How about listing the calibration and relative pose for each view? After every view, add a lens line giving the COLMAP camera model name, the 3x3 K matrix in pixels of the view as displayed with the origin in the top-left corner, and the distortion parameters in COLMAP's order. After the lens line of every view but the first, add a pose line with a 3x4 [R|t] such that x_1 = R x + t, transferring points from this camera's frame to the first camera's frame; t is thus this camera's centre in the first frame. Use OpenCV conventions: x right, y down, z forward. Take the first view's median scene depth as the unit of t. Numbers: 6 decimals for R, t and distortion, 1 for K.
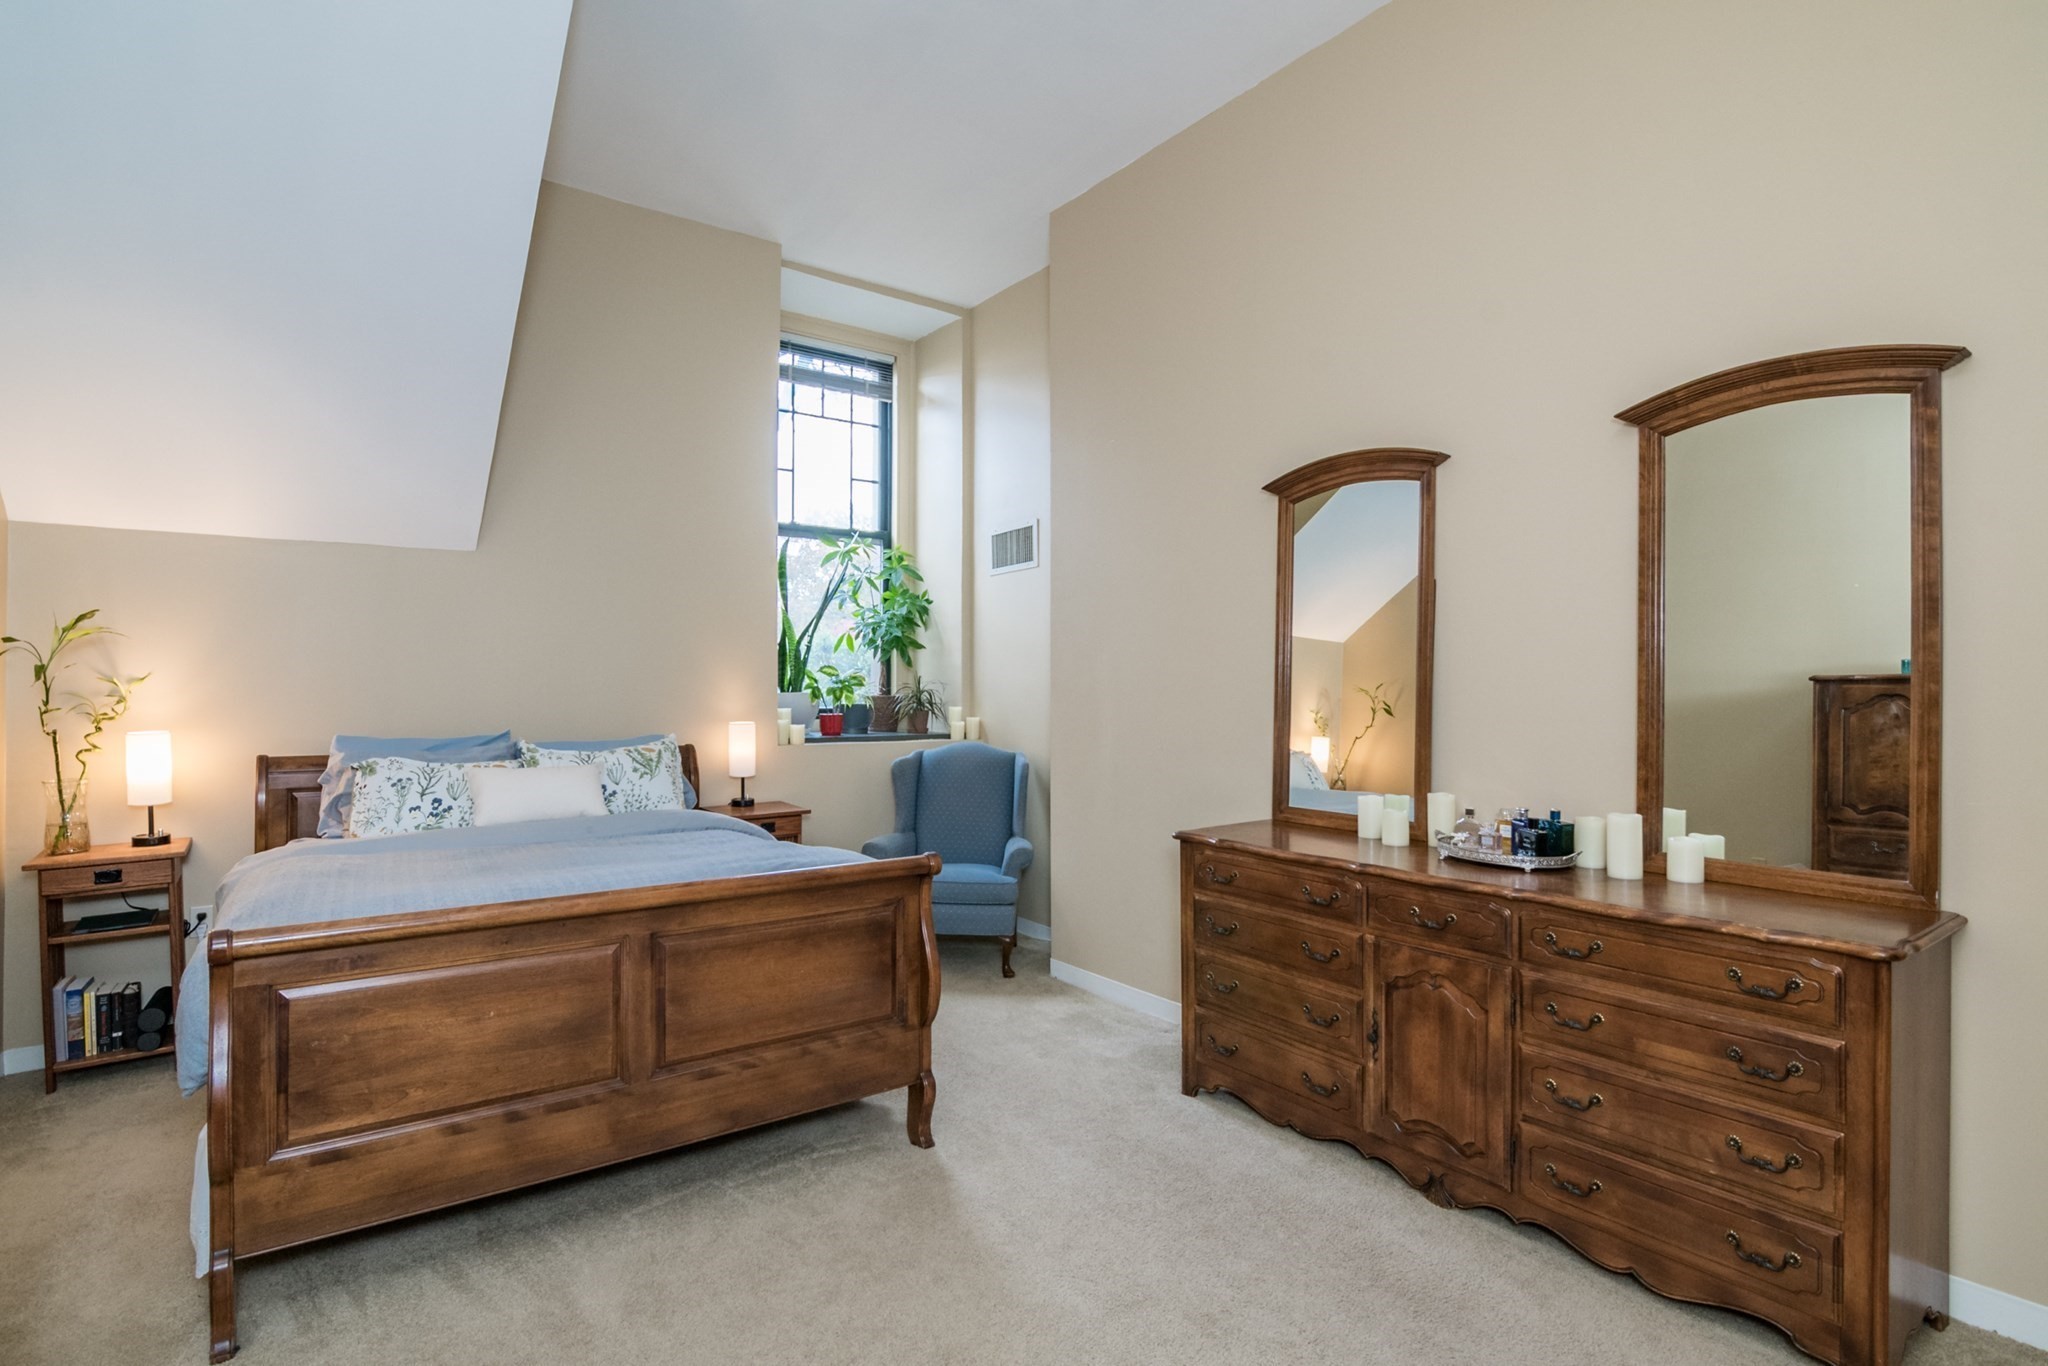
lens RADIAL K [[1006.2, 0, 984.1], [0, 1006.2, 692.9], [0, 0, 1]] dist [-0.000460, -0.000150]
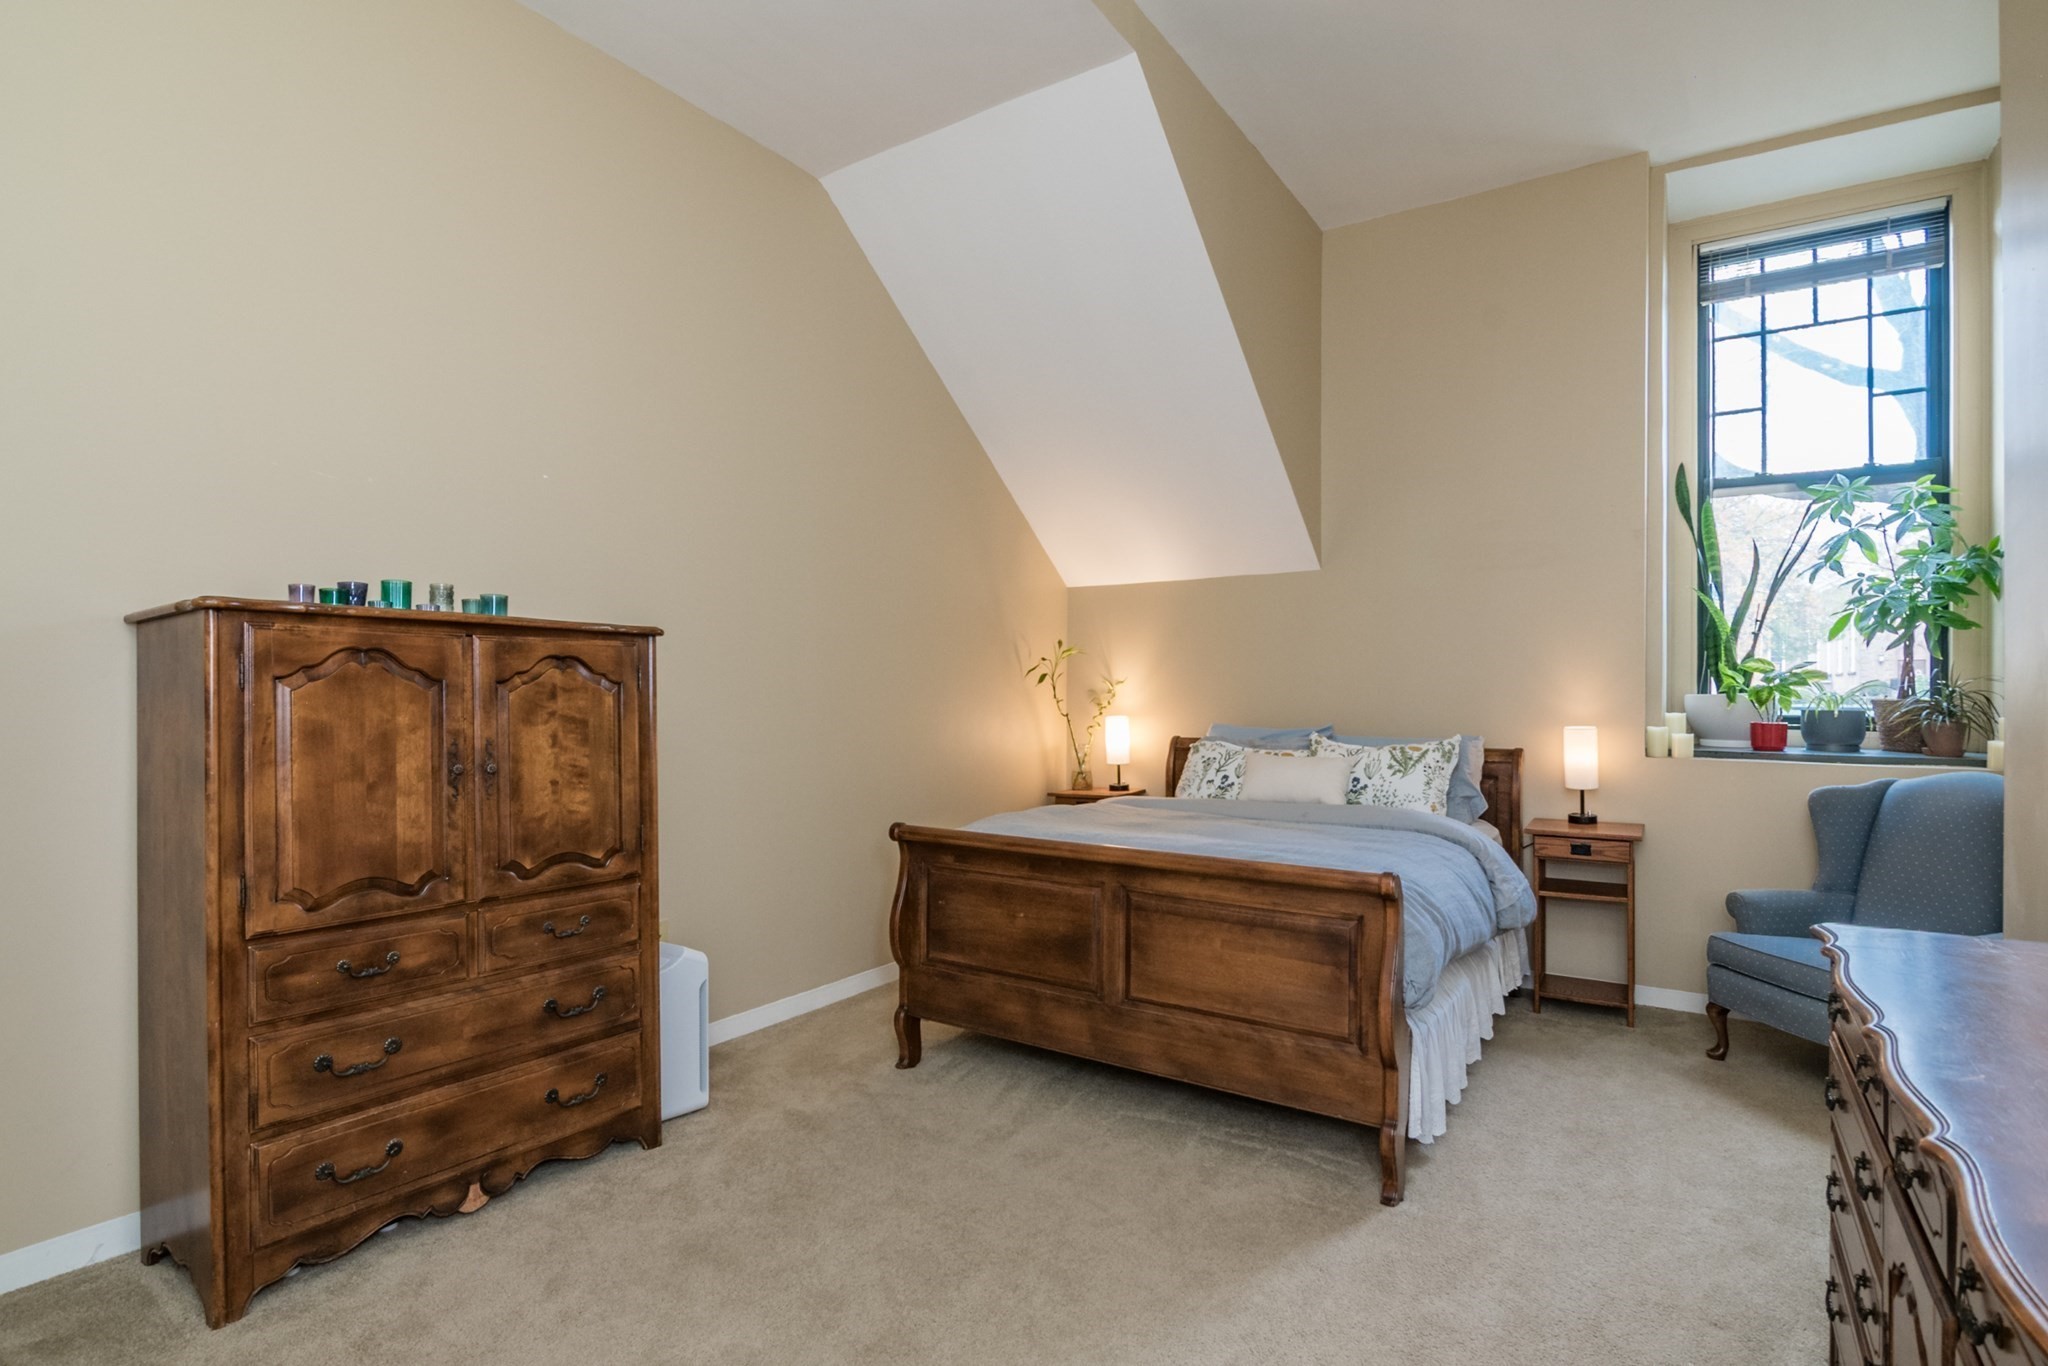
lens RADIAL K [[1014.2, 0, 1046.2], [0, 1014.2, 695.3], [0, 0, 1]] dist [-0.001814, -0.000078]
pose [[0.364178, 0.003426, -0.931323, 0.479703], [-0.007259, 0.999973, 0.000840, 0.005076], [0.931301, 0.006454, 0.364193, 0.288313]]
